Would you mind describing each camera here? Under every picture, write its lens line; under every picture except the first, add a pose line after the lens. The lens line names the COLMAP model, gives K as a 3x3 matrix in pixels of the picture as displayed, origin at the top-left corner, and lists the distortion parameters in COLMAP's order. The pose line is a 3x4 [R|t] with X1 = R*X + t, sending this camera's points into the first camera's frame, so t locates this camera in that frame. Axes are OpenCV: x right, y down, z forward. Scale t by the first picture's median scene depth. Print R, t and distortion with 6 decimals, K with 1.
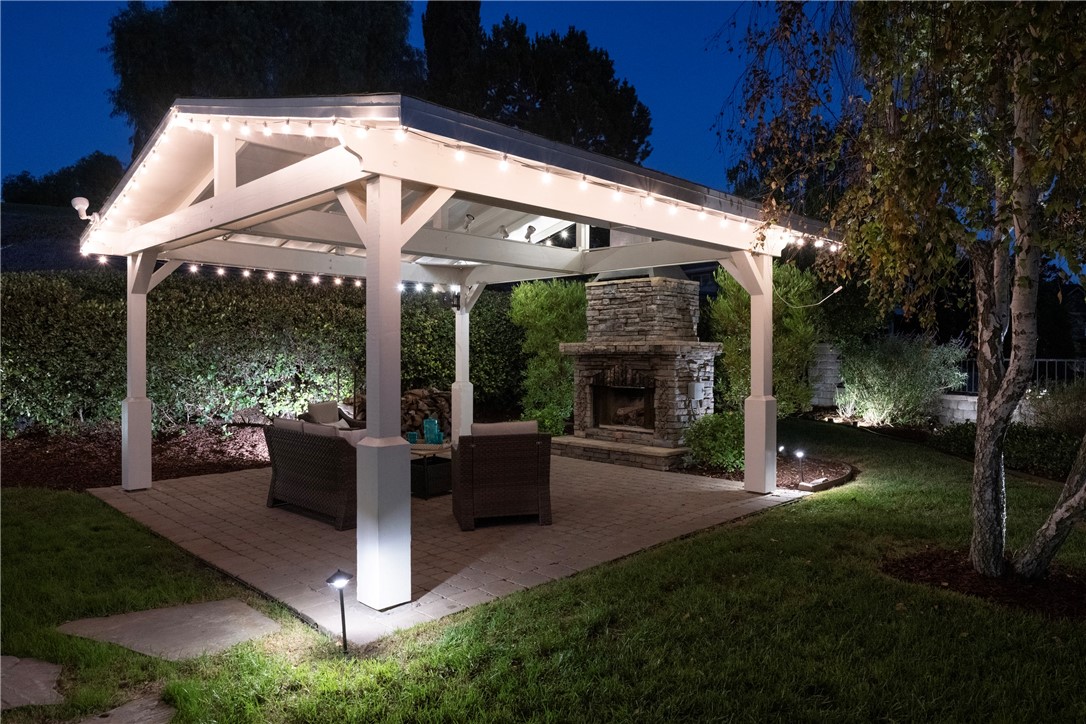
lens RADIAL K [[720.5, 0, 541.9], [0, 720.5, 360.3], [0, 0, 1]] dist [-0.003012, -0.002418]
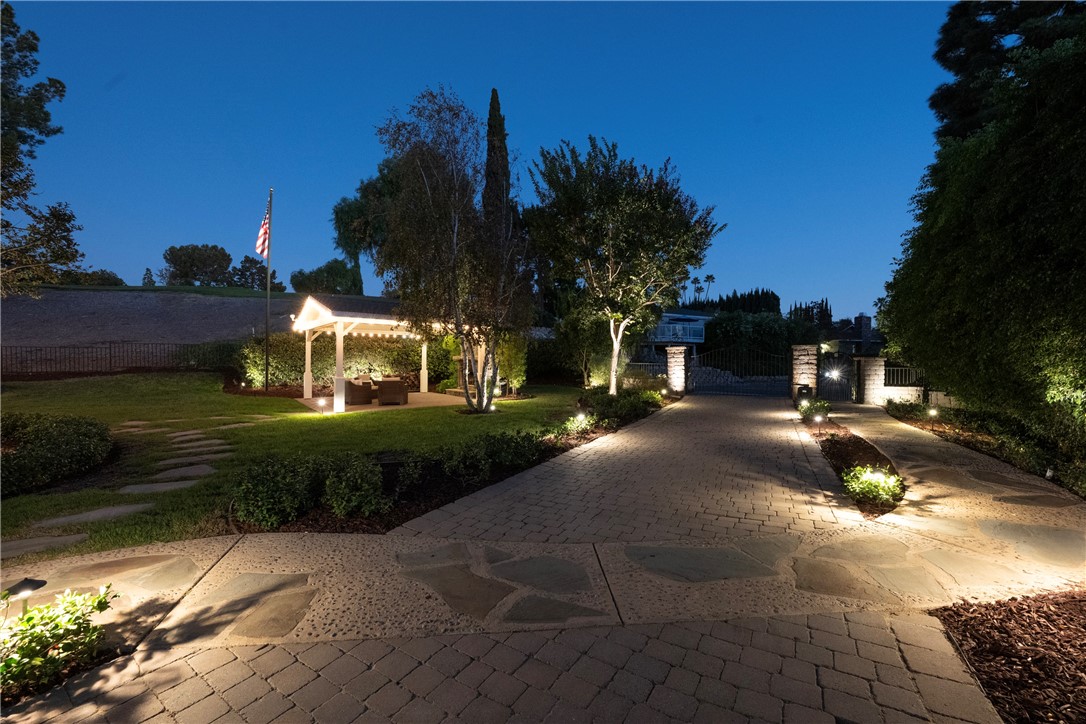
lens RADIAL K [[428.7, 0, 543.8], [0, 428.7, 361.5], [0, 0, 1]] dist [-0.001933, 0.000054]
pose [[0.993047, 0.007296, -0.117488, 0.627669], [-0.008192, 0.999941, -0.007143, 0.006271], [0.117429, 0.008056, 0.993049, -0.708399]]
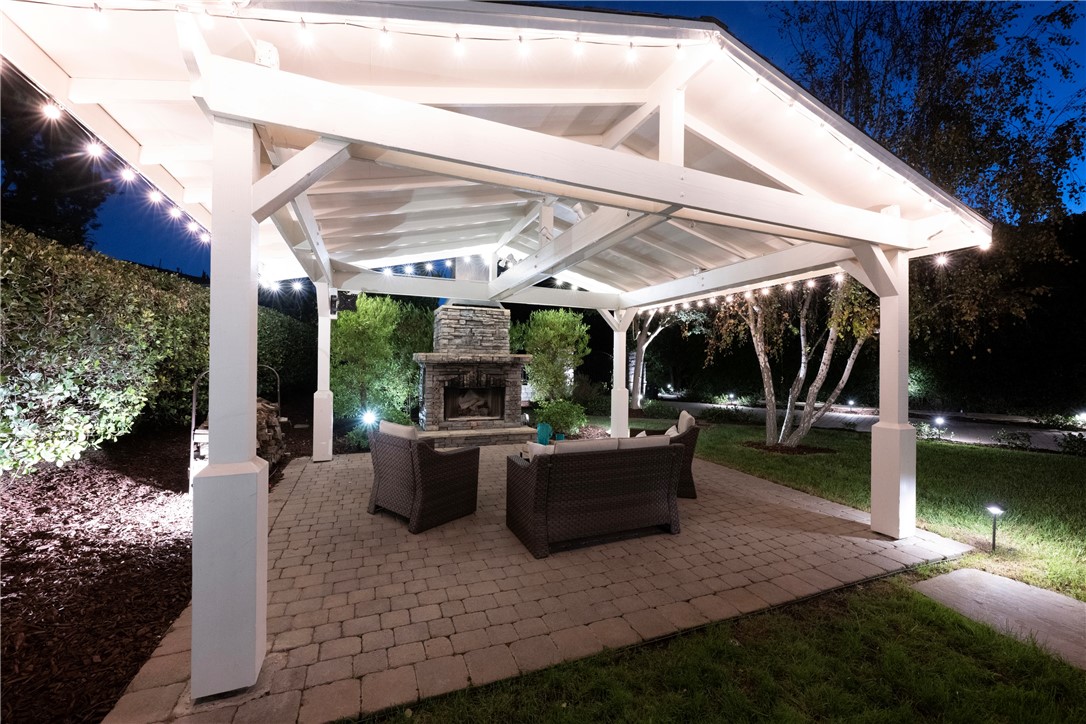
lens RADIAL K [[428.7, 0, 542.3], [0, 428.7, 364.1], [0, 0, 1]] dist [-0.001933, 0.000054]
pose [[0.384530, 0.005715, 0.923095, -0.572063], [-0.003405, 0.999983, -0.004773, -0.003093], [-0.923106, -0.001308, 0.384543, 0.578396]]
